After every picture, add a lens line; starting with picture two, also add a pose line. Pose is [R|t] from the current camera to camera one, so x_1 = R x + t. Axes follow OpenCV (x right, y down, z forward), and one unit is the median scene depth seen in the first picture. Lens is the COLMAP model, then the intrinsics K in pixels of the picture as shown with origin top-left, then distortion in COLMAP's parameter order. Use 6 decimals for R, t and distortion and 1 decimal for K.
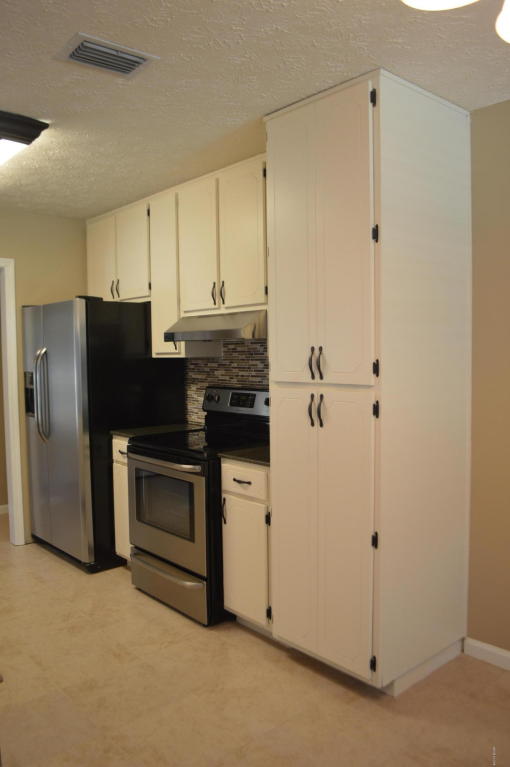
lens RADIAL K [[615.0, 0, 254.8], [0, 615.0, 387.1], [0, 0, 1]] dist [-0.075197, 0.002045]
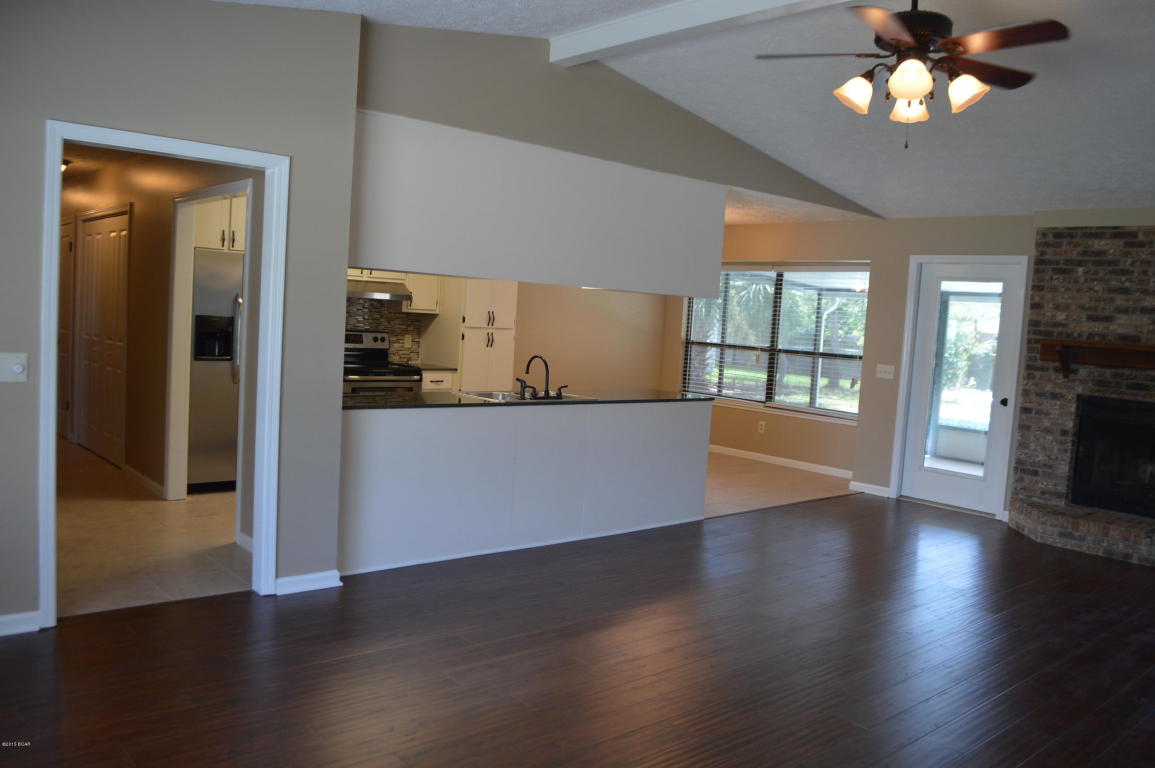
lens RADIAL K [[926.1, 0, 568.9], [0, 926.1, 385.1], [0, 0, 1]] dist [-0.075197, 0.002045]
pose [[0.009479, -0.062343, 0.998010, -2.247362], [0.000864, 0.998055, 0.062338, -0.004863], [-0.999955, 0.000271, 0.009515, 0.473557]]
